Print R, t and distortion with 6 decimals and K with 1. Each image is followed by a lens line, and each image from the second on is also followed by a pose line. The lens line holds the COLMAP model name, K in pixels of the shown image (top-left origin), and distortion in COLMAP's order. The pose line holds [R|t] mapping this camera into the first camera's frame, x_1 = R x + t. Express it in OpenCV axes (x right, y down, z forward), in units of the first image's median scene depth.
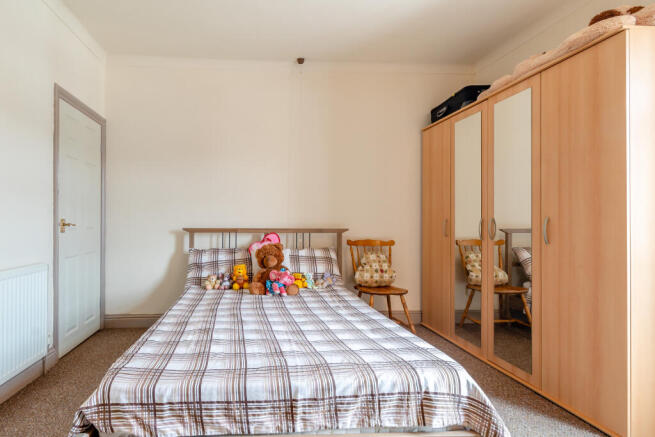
lens RADIAL K [[319.1, 0, 327.5], [0, 319.1, 224.8], [0, 0, 1]] dist [-0.000178, -0.000052]
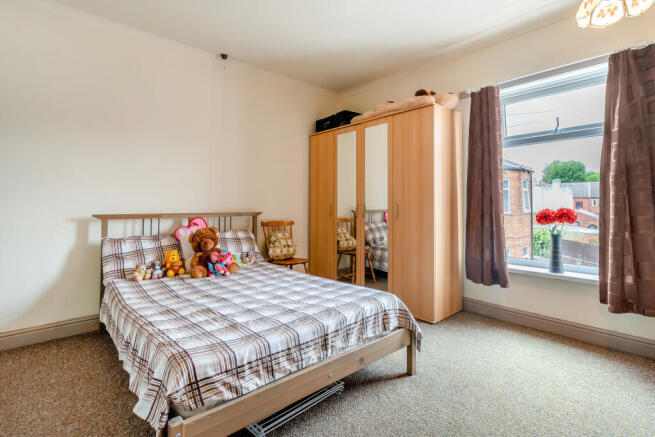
lens RADIAL K [[313.2, 0, 325.9], [0, 313.2, 208.0], [0, 0, 1]] dist [0.000399, 0.000012]
pose [[0.783446, -0.008240, 0.621405, -0.507948], [0.006175, 0.999966, 0.005474, -0.008287], [-0.621429, -0.000451, 0.783470, -0.040980]]
